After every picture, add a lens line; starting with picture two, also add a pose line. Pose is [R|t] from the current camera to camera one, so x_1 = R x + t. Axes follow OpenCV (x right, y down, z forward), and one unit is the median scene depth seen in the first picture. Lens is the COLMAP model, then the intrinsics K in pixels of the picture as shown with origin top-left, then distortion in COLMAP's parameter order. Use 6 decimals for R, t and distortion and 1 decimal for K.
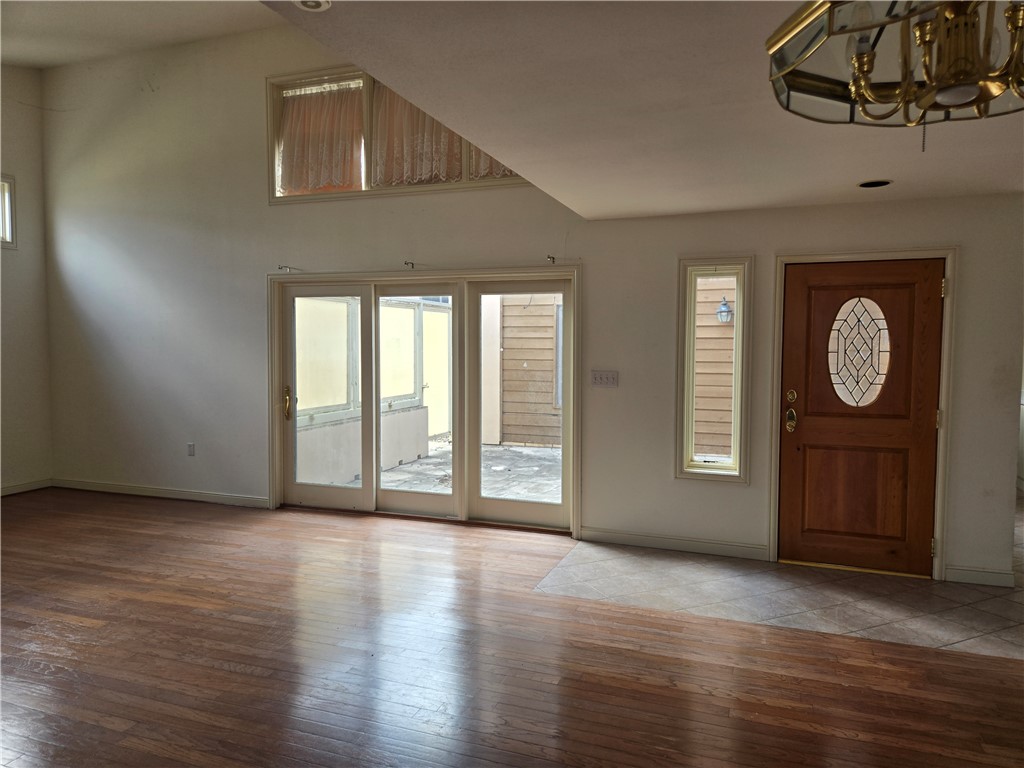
lens RADIAL K [[695.1, 0, 510.1], [0, 695.1, 384.0], [0, 0, 1]] dist [0.008141, -0.001347]
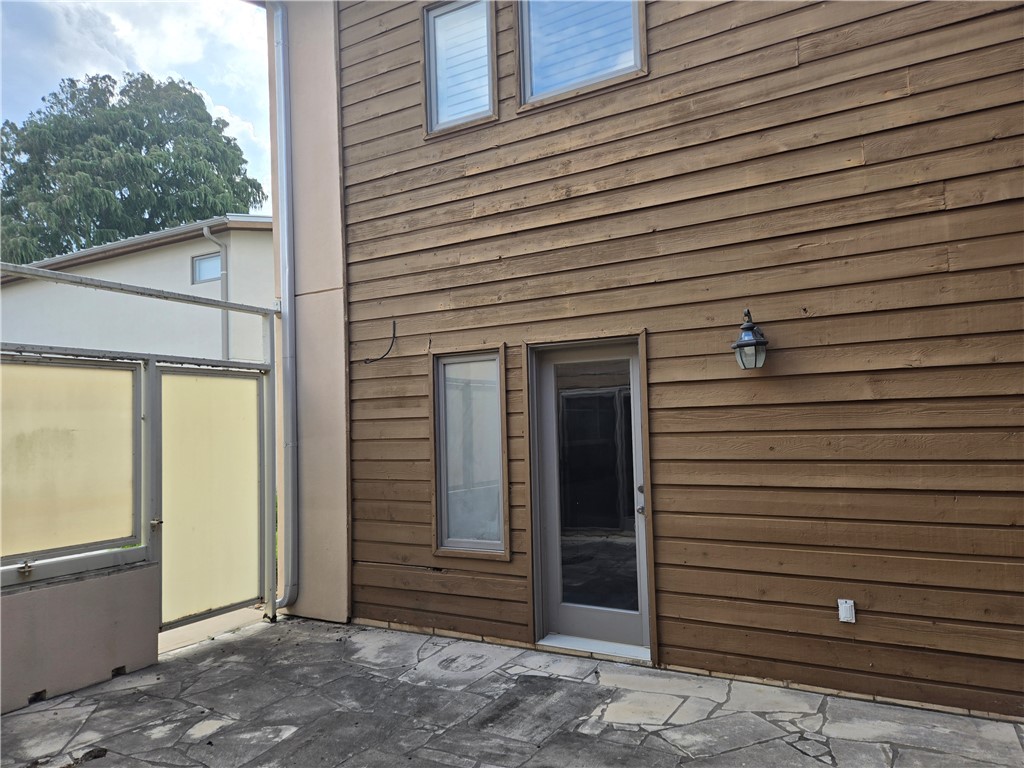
lens RADIAL K [[695.1, 0, 518.3], [0, 695.1, 381.7], [0, 0, 1]] dist [0.008141, -0.001347]
pose [[0.984785, -0.042720, -0.168445, 0.231827], [0.022014, 0.992171, -0.122931, -0.029827], [0.172377, 0.117352, 0.978016, 0.536386]]
